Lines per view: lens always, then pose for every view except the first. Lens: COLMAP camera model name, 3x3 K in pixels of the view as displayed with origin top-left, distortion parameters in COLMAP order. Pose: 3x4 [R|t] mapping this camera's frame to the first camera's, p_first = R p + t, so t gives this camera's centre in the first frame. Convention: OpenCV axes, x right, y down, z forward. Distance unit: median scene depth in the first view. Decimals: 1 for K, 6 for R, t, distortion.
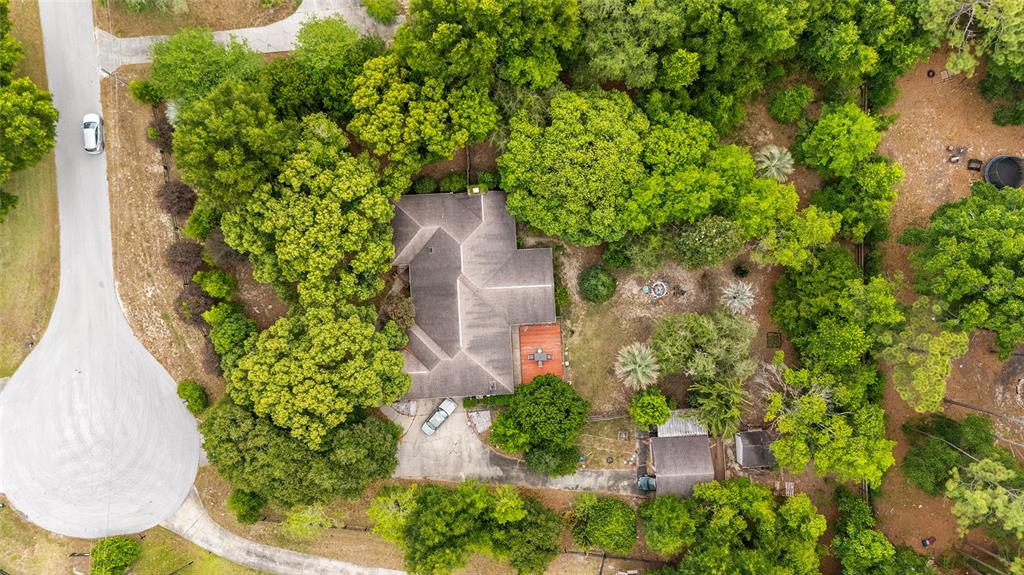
lens RADIAL K [[749.0, 0, 523.3], [0, 749.0, 287.9], [0, 0, 1]] dist [0.080972, -0.085952]
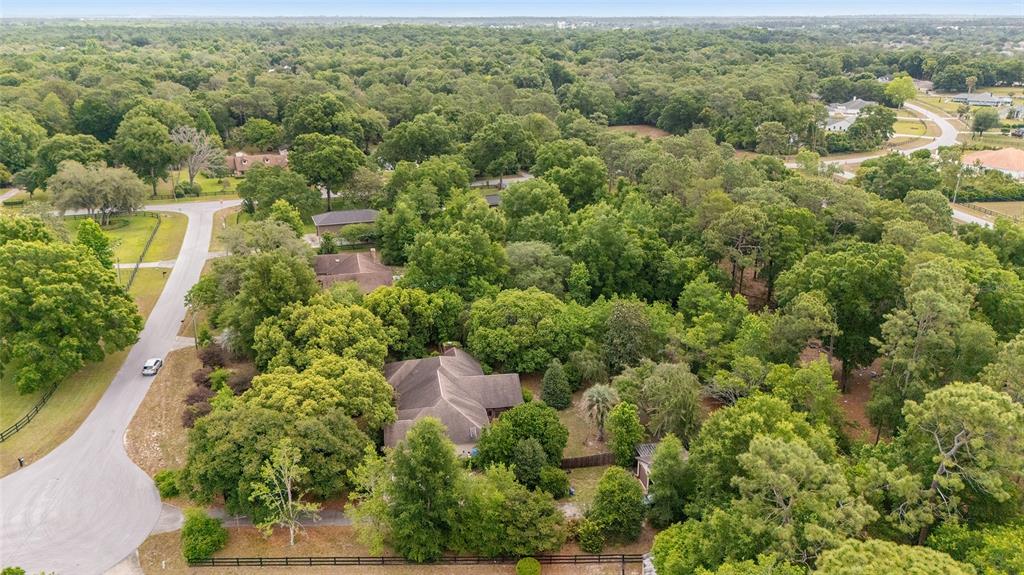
lens RADIAL K [[749.0, 0, 523.3], [0, 749.0, 287.9], [0, 0, 1]] dist [0.080972, -0.085952]
pose [[0.990904, -0.066870, 0.116783, -0.081155], [0.132866, 0.348373, -0.927892, 1.052580], [0.021364, 0.934968, 0.354089, 0.437099]]
